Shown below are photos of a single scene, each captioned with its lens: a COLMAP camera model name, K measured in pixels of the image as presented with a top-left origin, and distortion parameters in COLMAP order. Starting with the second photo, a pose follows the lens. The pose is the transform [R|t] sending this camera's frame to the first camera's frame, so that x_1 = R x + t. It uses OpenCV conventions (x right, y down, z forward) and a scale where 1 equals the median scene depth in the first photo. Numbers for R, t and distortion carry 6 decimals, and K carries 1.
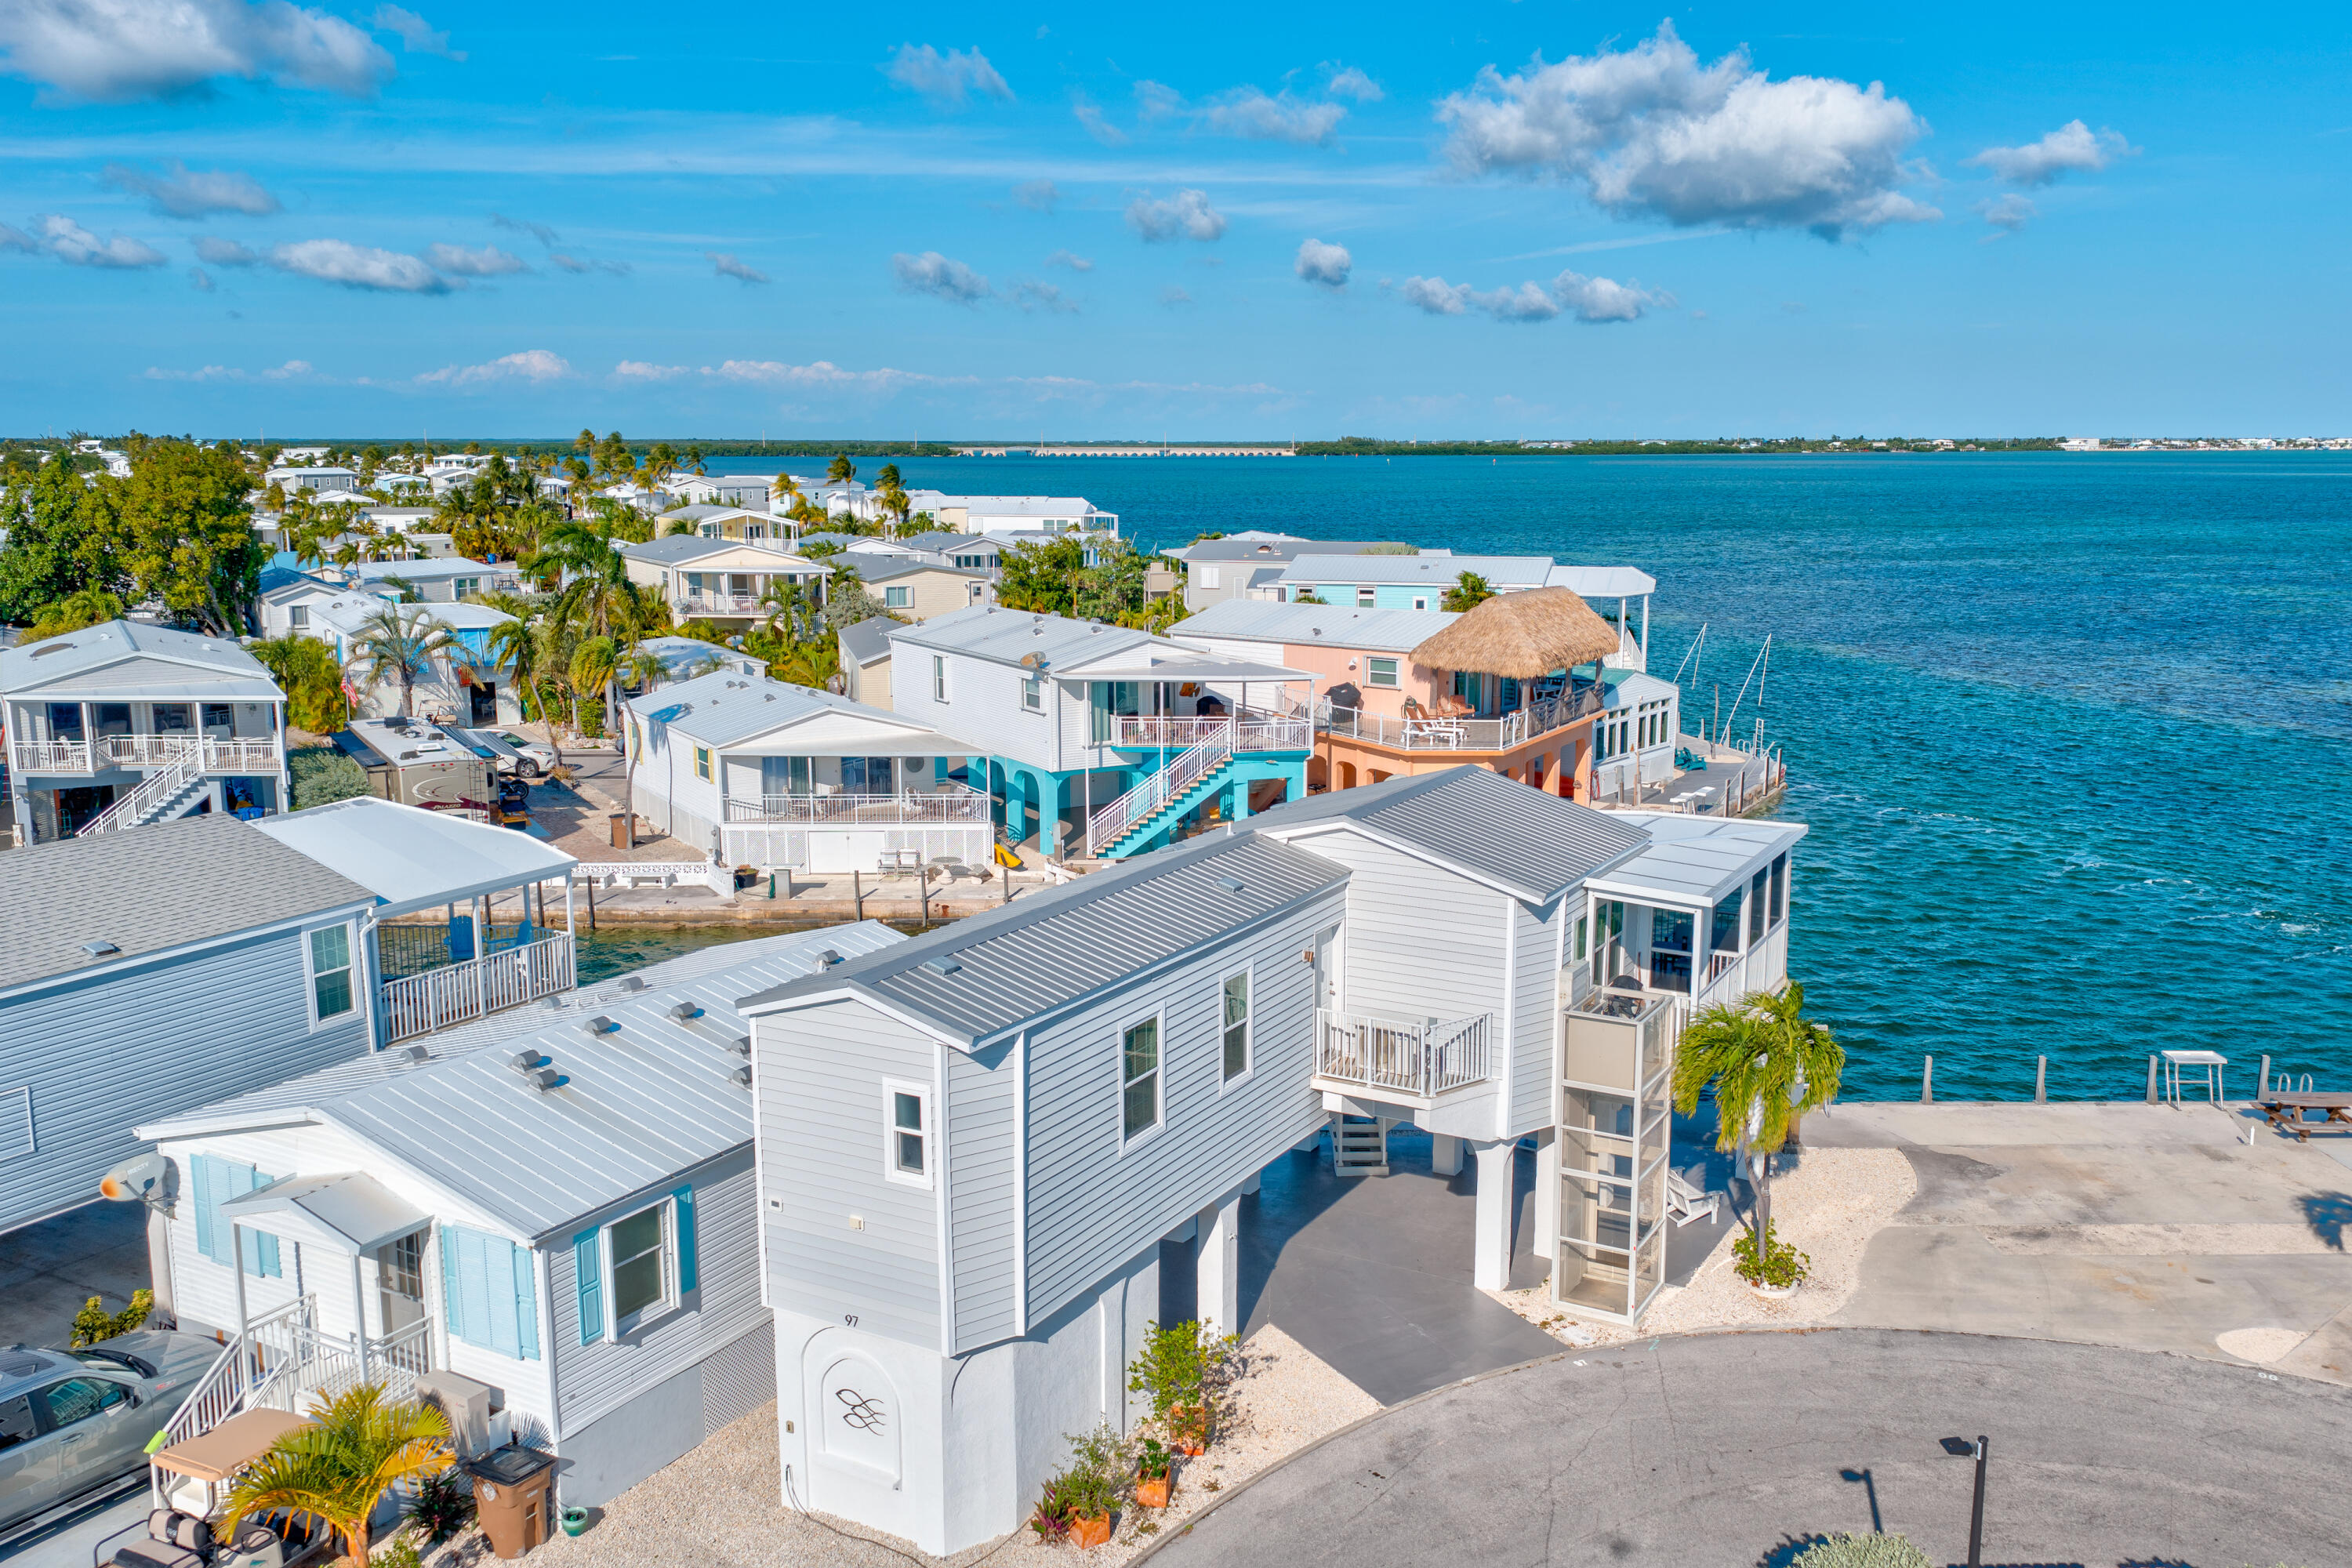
lens RADIAL K [[1814.1, 0, 1084.9], [0, 1814.1, 670.3], [0, 0, 1]] dist [0.007456, 0.004727]
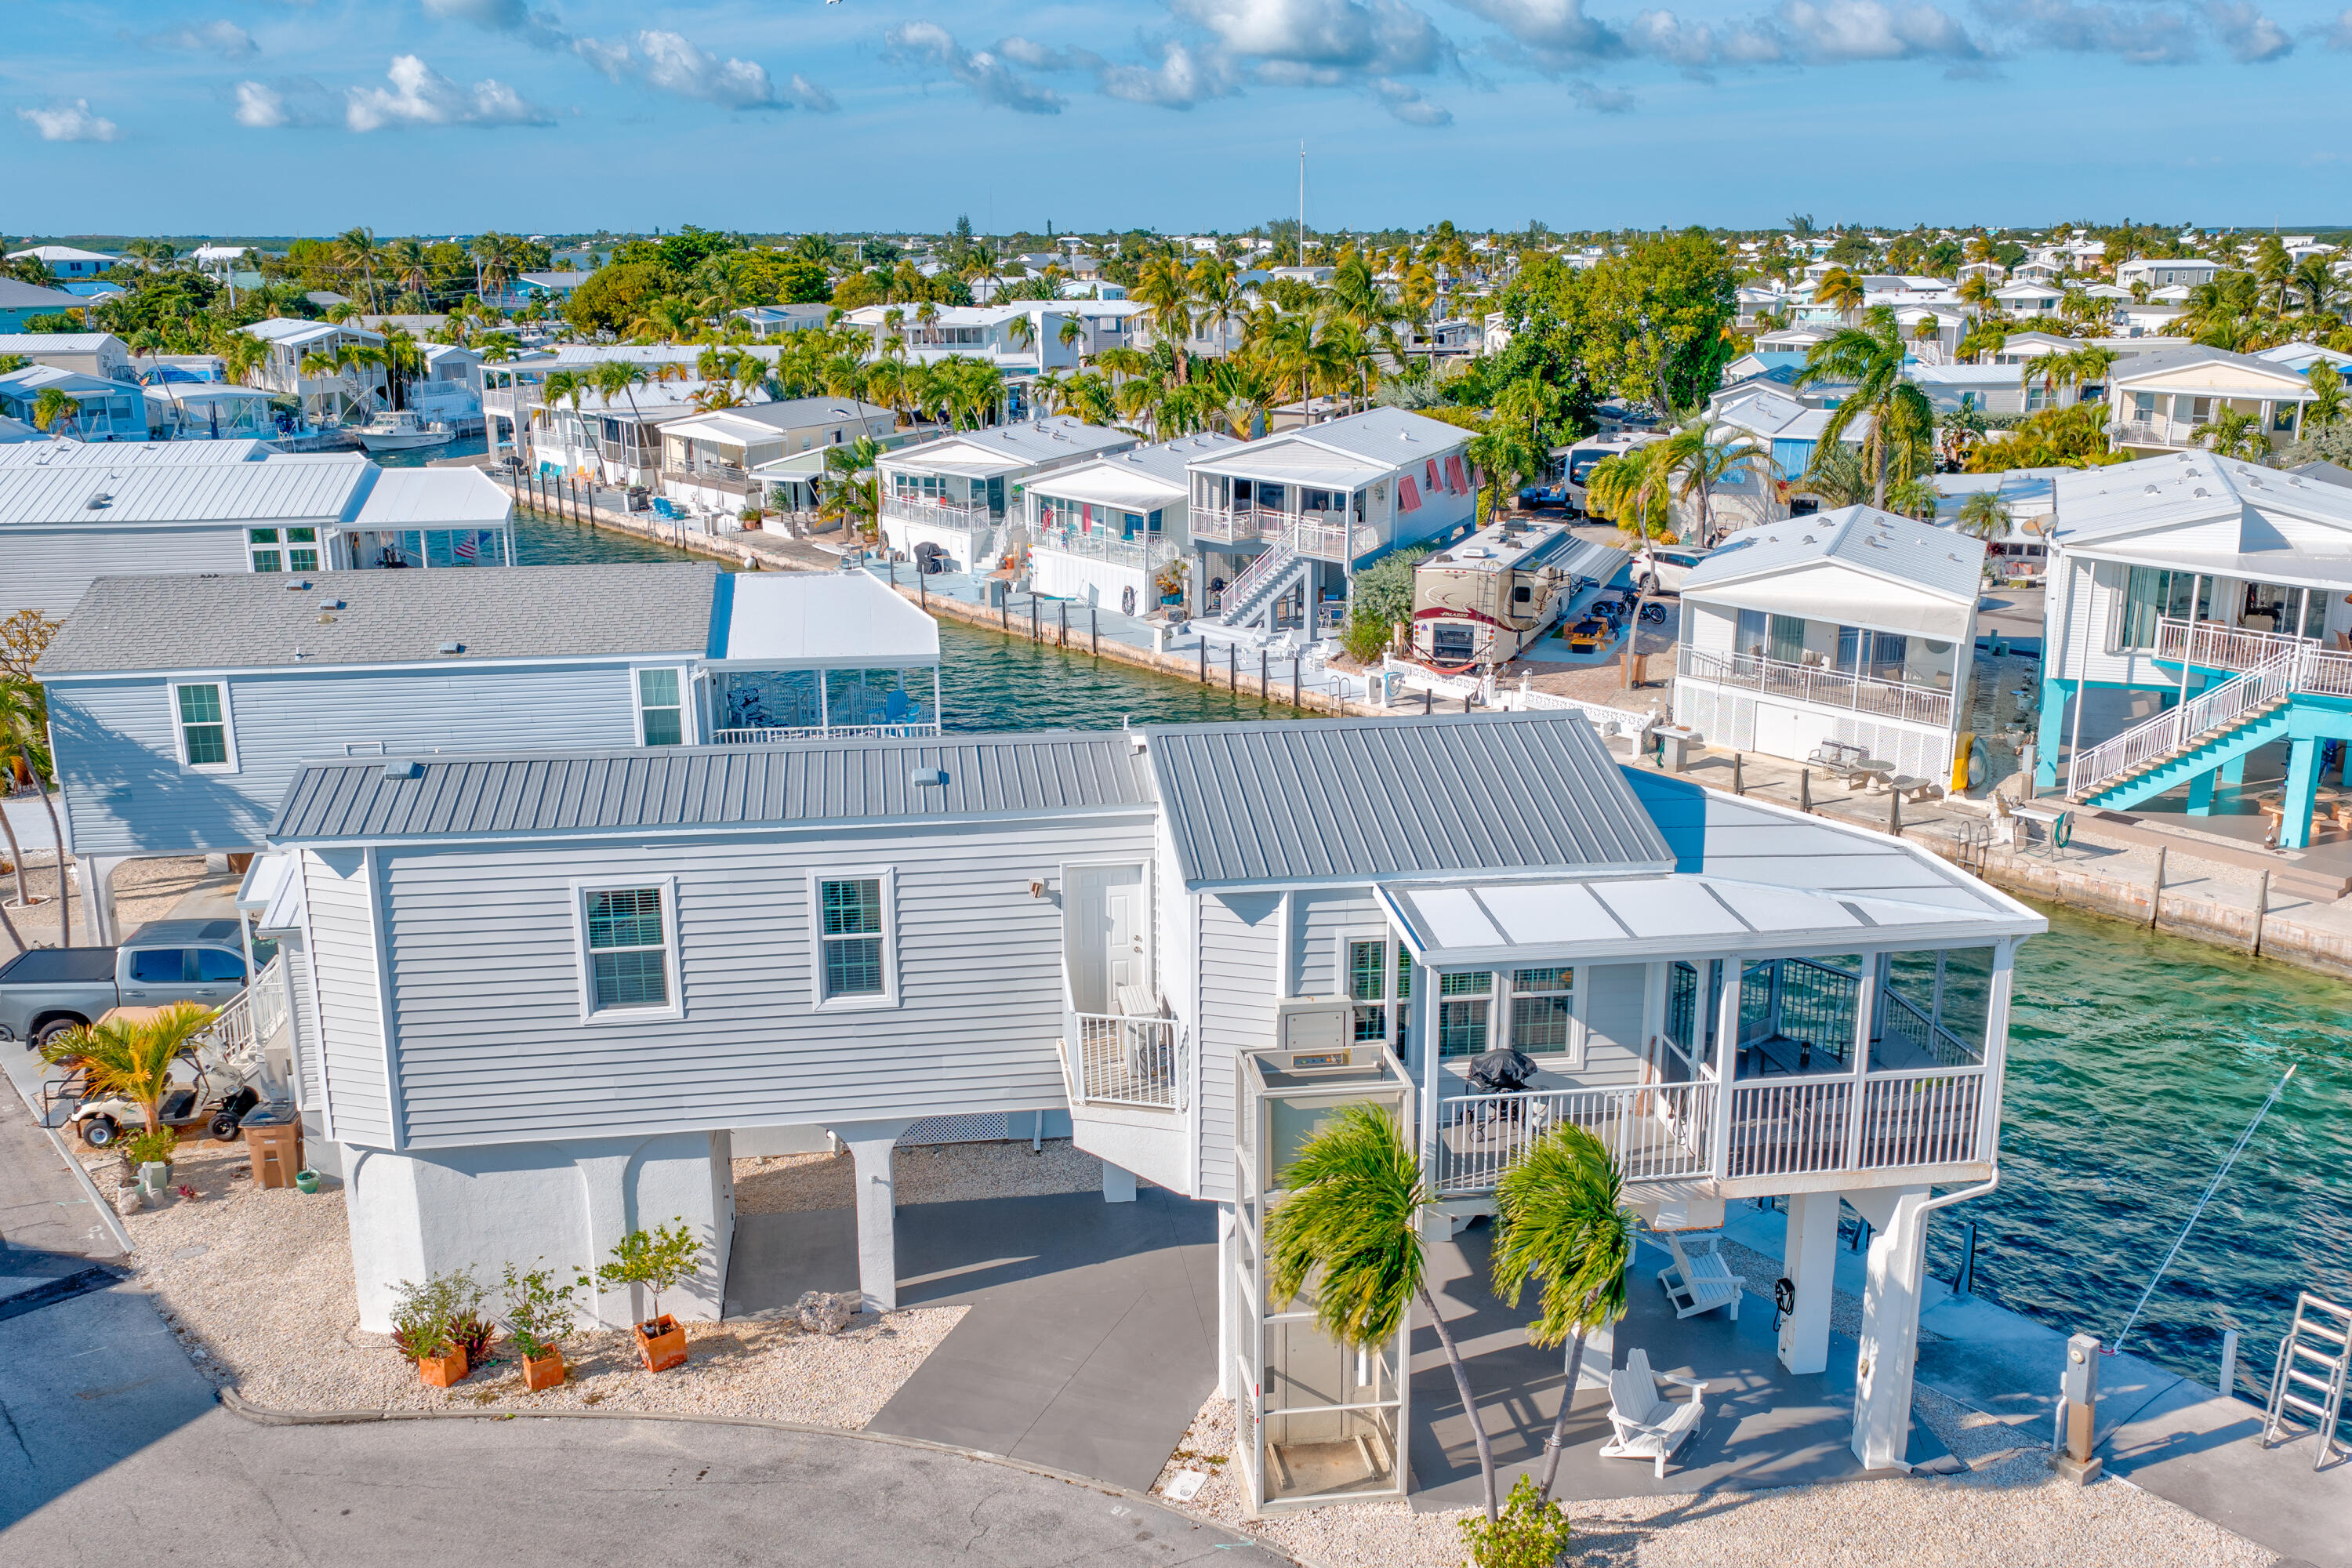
lens RADIAL K [[1937.5, 0, 1183.7], [0, 1937.5, 719.6], [0, 0, 1]] dist [0.000652, 0.000596]
pose [[0.659237, 0.175358, -0.731202, 0.335149], [-0.085143, 0.983581, 0.159120, -0.023278], [0.747099, -0.042642, 0.663344, 0.217204]]
